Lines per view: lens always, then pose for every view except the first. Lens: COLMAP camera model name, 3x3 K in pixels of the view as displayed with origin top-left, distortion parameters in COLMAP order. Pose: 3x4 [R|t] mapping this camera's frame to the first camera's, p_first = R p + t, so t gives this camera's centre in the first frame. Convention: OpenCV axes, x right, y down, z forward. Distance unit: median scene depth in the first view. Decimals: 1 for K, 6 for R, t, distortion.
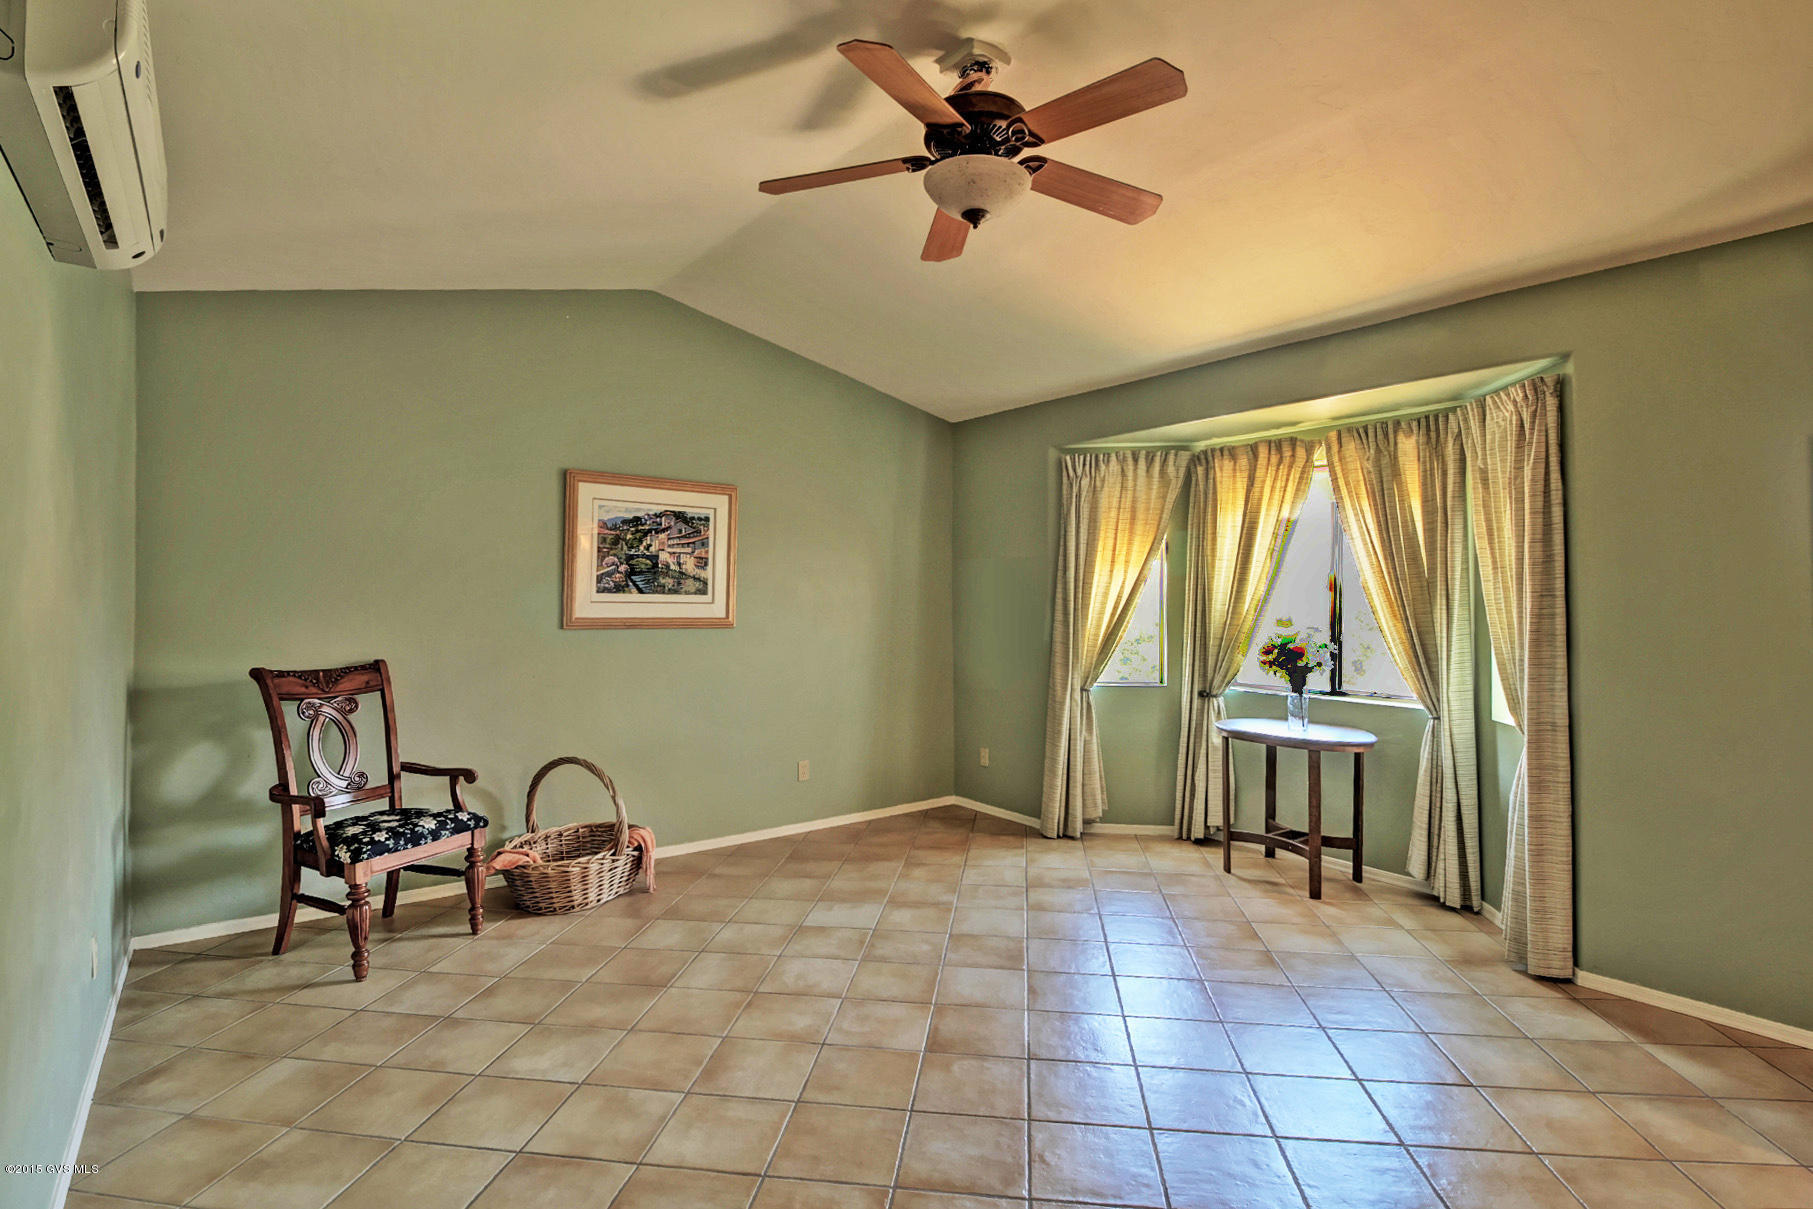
lens RADIAL K [[850.0, 0, 899.1], [0, 850.0, 595.0], [0, 0, 1]] dist [-0.004399, -0.001064]
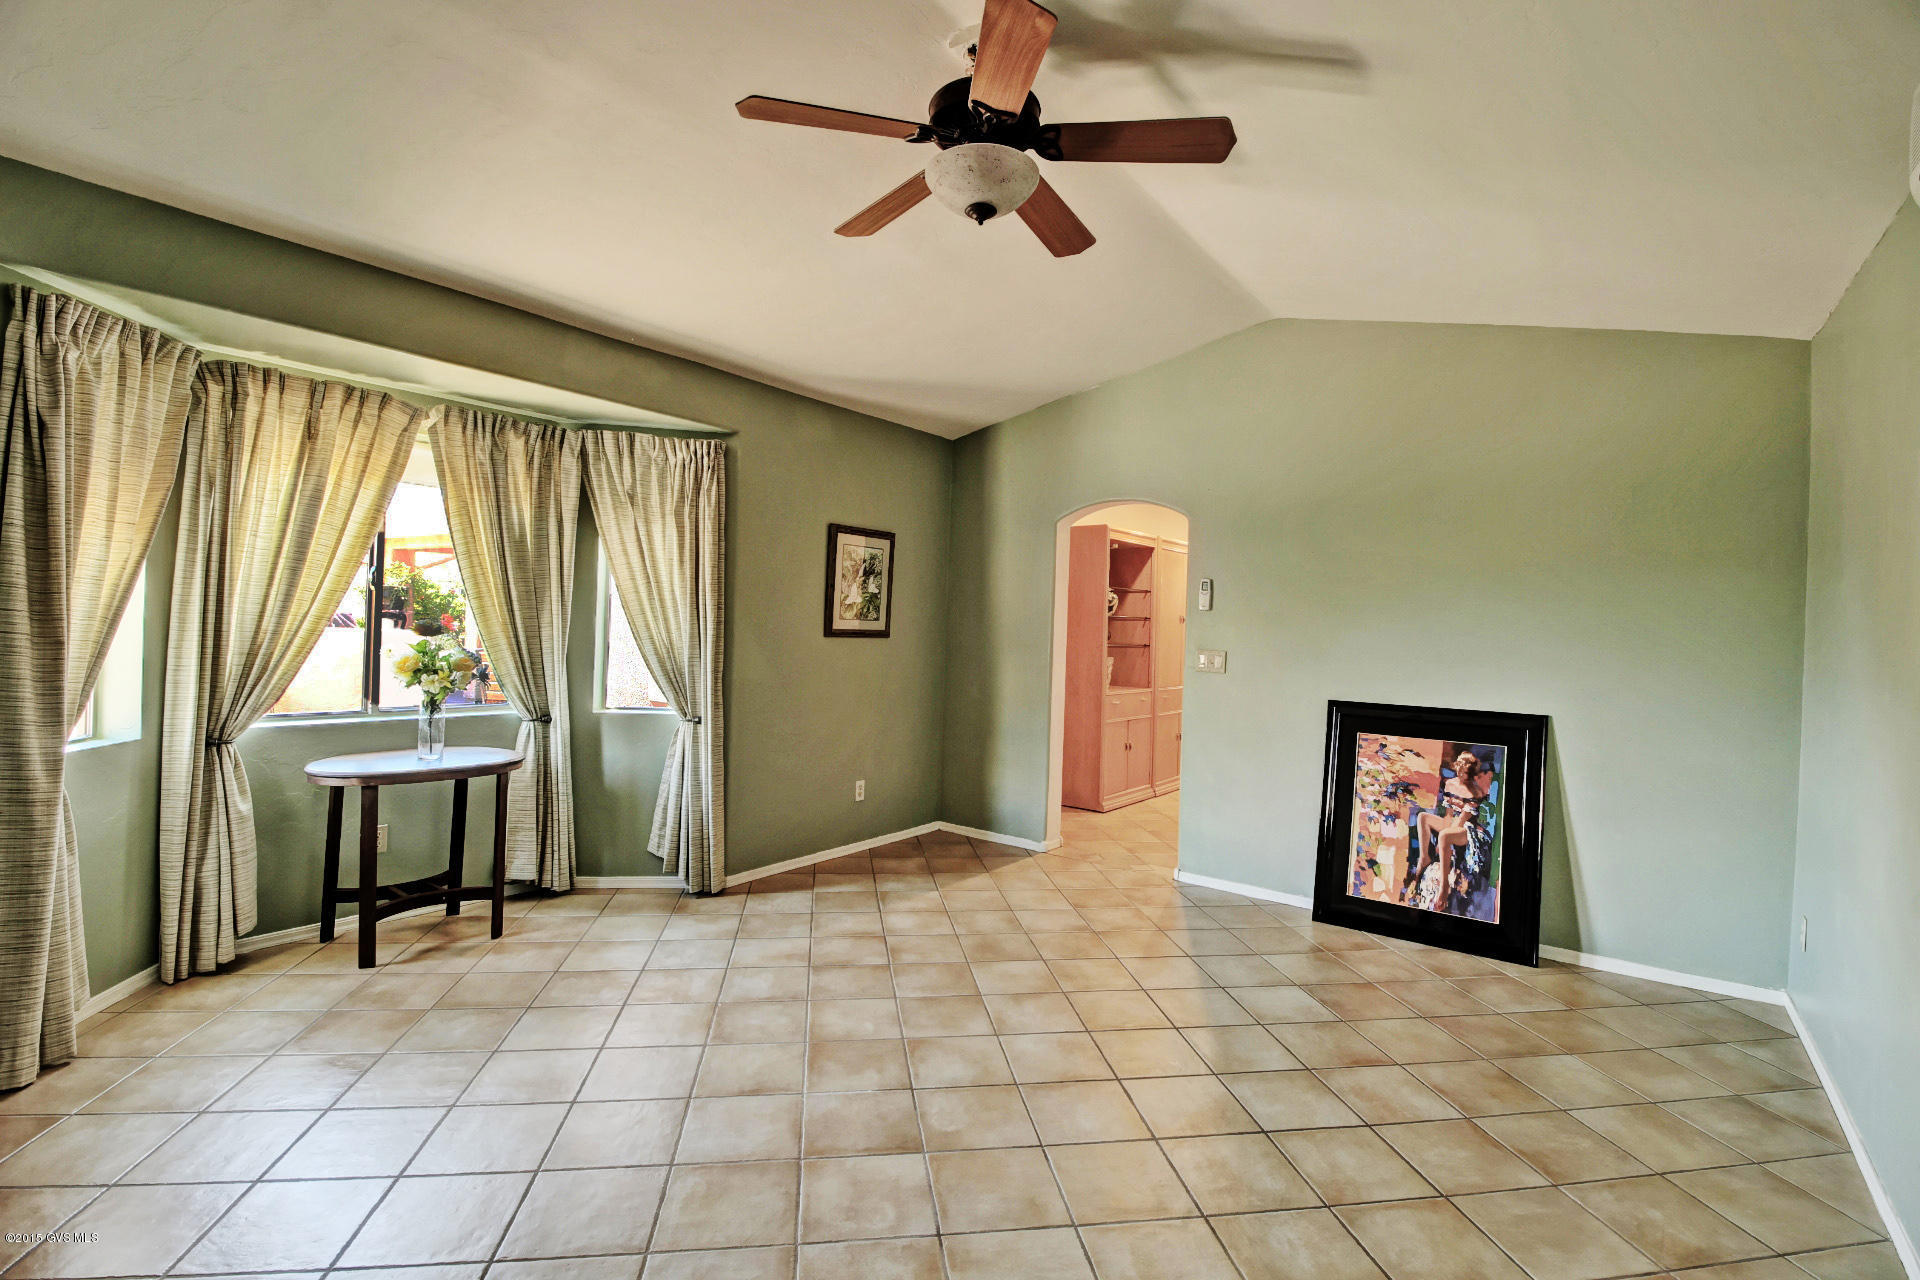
lens RADIAL K [[900.2, 0, 952.2], [0, 900.2, 630.0], [0, 0, 1]] dist [-0.004399, -0.001064]
pose [[-0.257117, -0.029828, 0.965920, -0.536398], [-0.043805, 0.998856, 0.019185, -0.006570], [-0.965387, -0.037380, -0.258130, 0.780232]]
